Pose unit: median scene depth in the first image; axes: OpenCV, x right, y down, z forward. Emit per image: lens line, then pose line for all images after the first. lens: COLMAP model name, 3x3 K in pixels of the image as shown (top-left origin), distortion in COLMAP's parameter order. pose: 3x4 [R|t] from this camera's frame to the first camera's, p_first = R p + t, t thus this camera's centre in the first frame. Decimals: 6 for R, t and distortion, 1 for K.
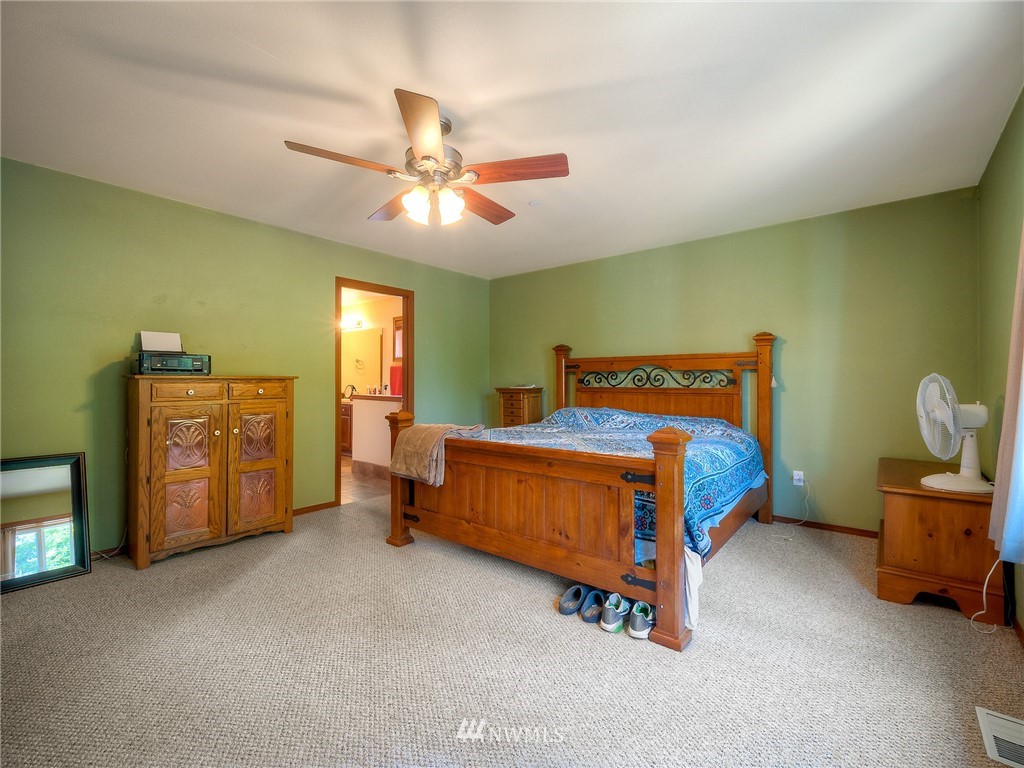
lens RADIAL K [[456.6, 0, 513.1], [0, 456.6, 378.2], [0, 0, 1]] dist [-0.001122, -0.000500]
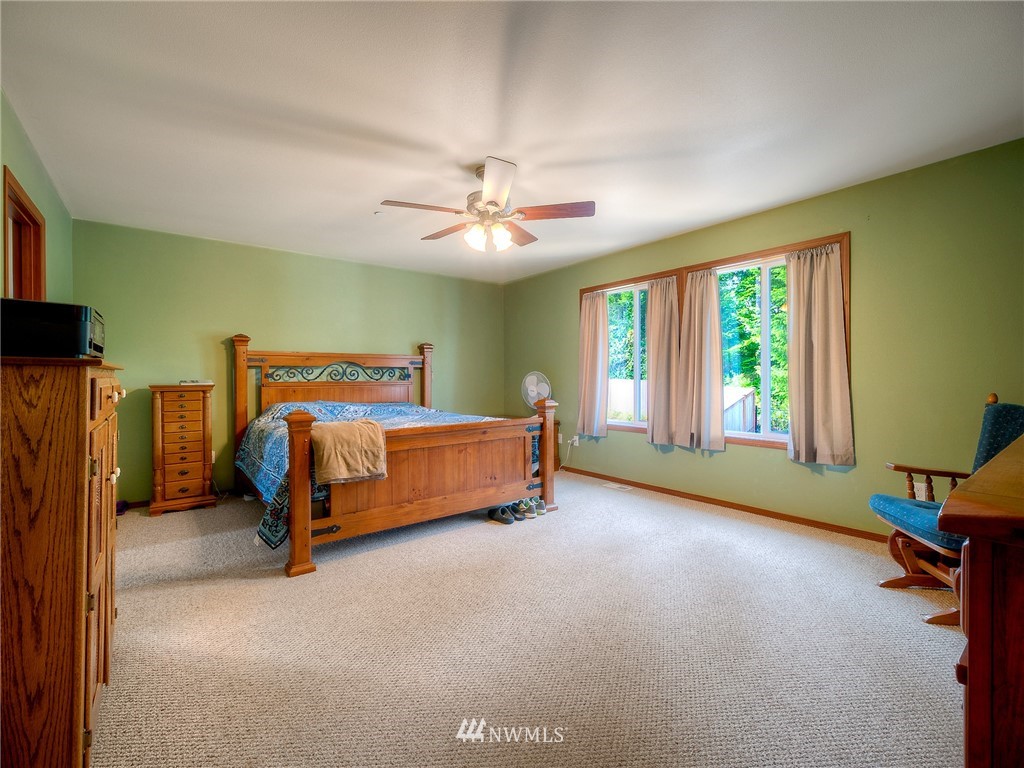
lens RADIAL K [[456.6, 0, 513.1], [0, 456.6, 378.2], [0, 0, 1]] dist [-0.001122, -0.000500]
pose [[0.216654, -0.003259, 0.976243, -0.786660], [-0.004692, 0.999979, 0.004380, 0.006133], [-0.976237, -0.005530, 0.216634, 0.364085]]
